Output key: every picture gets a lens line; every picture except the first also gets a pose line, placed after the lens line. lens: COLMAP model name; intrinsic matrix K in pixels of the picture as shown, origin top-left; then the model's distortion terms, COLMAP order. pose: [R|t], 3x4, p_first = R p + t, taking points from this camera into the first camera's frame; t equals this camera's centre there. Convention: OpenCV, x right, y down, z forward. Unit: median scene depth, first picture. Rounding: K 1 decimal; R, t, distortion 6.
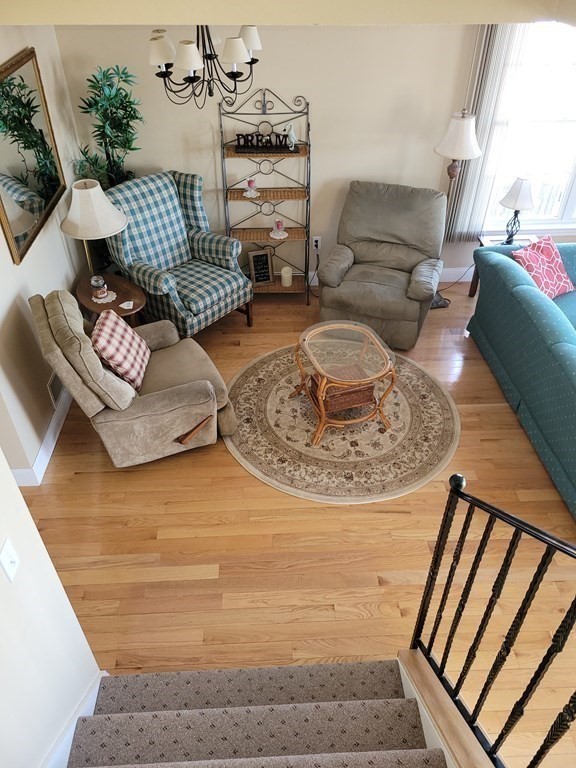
lens RADIAL K [[570.6, 0, 287.4], [0, 570.6, 387.4], [0, 0, 1]] dist [0.043599, -0.027825]
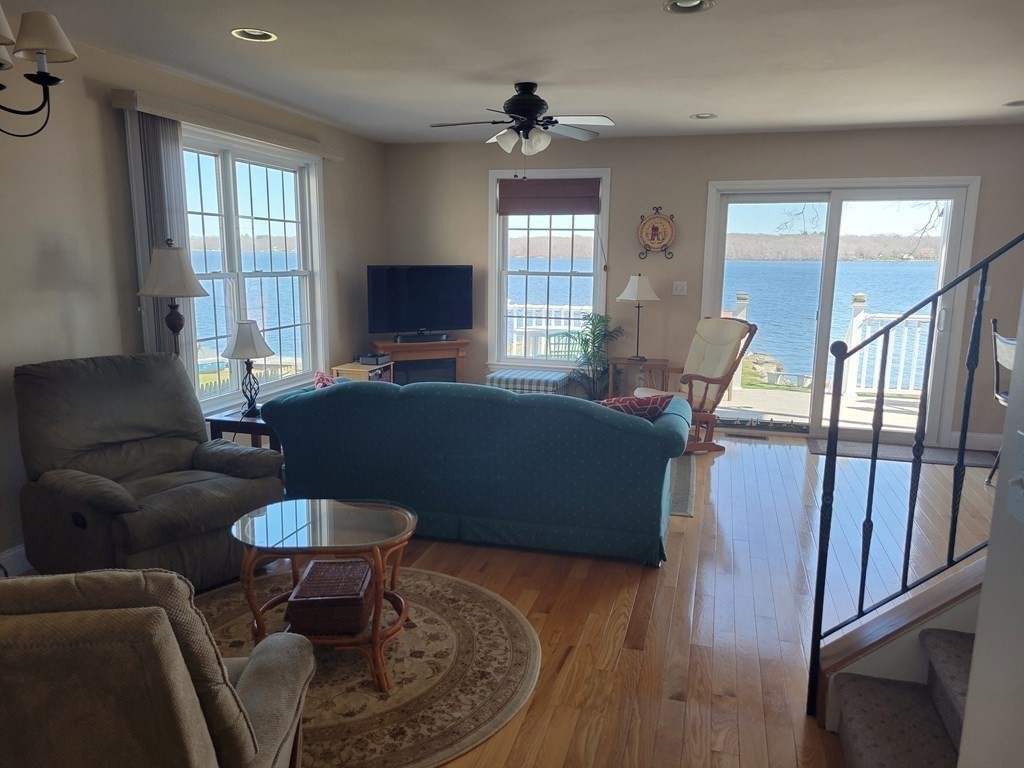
lens RADIAL K [[760.8, 0, 514.2], [0, 760.8, 381.9], [0, 0, 1]] dist [0.043599, -0.027825]
pose [[0.307345, -0.154561, 0.938962, -0.551135], [0.591316, 0.804115, -0.061188, -0.020467], [-0.745577, 0.574029, 0.338535, 0.486749]]
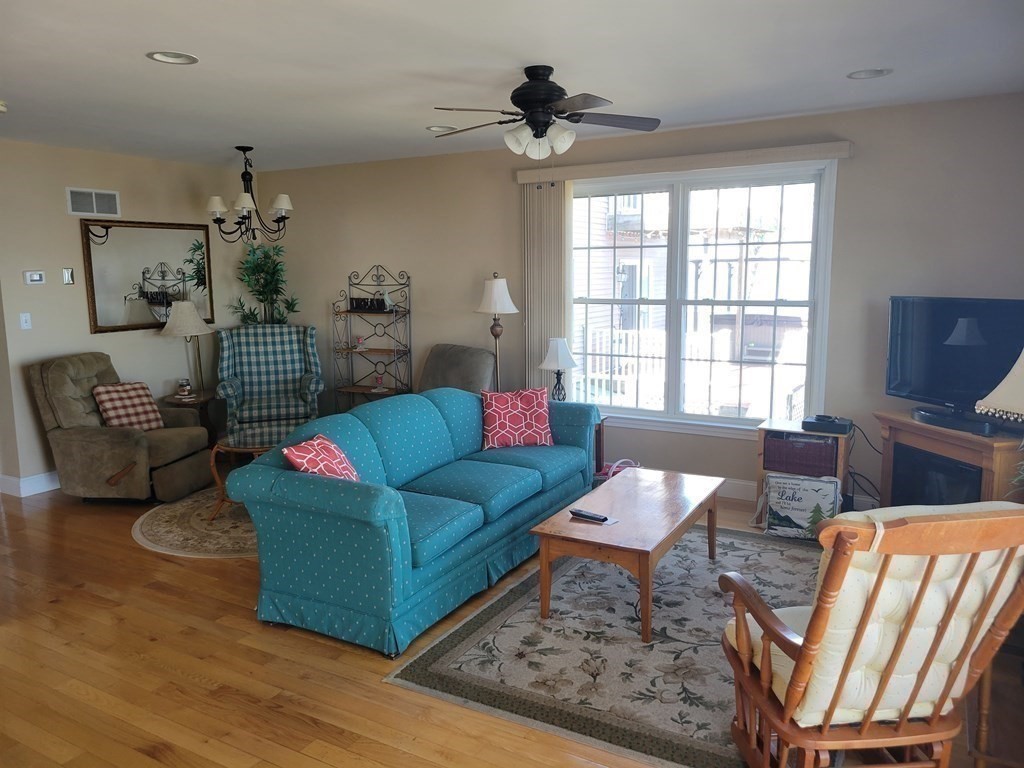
lens RADIAL K [[760.8, 0, 514.8], [0, 760.8, 383.9], [0, 0, 1]] dist [0.043599, -0.027825]
pose [[0.840379, 0.068696, -0.537627, 1.182252], [-0.336456, 0.843792, -0.418106, 0.273877], [0.424923, 0.532256, 0.732218, 0.121928]]
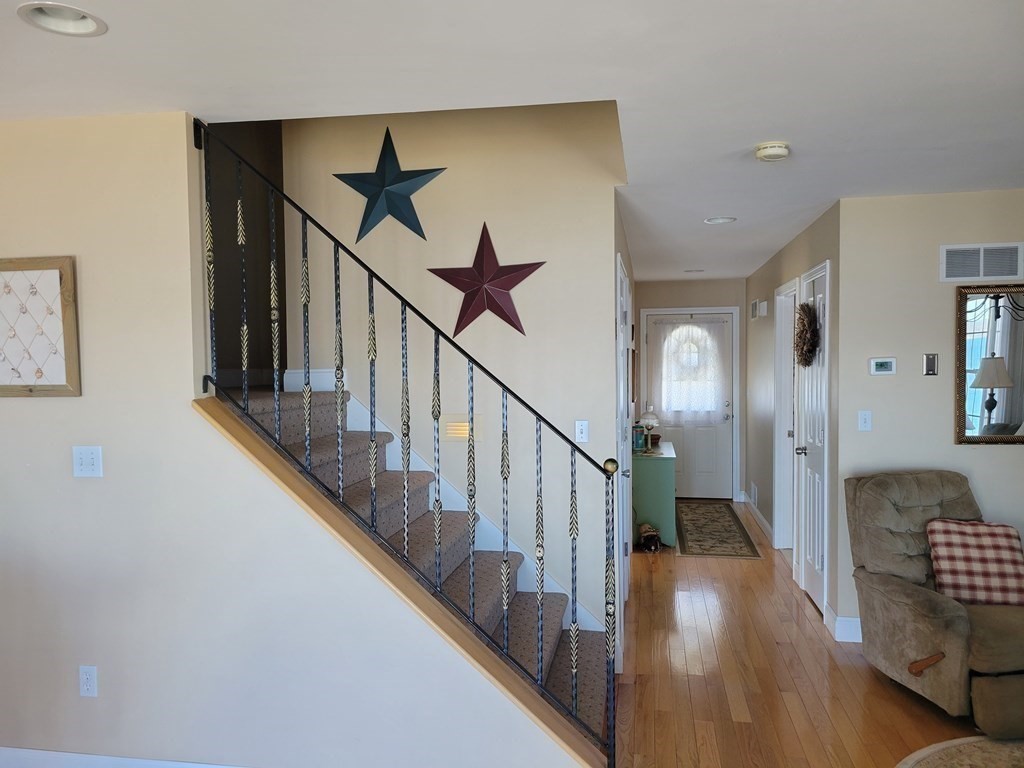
lens RADIAL K [[760.8, 0, 512.7], [0, 760.8, 388.4], [0, 0, 1]] dist [0.043599, -0.027825]
pose [[-0.228917, 0.031210, -0.972945, 0.844460], [-0.614394, 0.770627, 0.169277, -0.034746], [0.755061, 0.636522, -0.157234, 0.487797]]
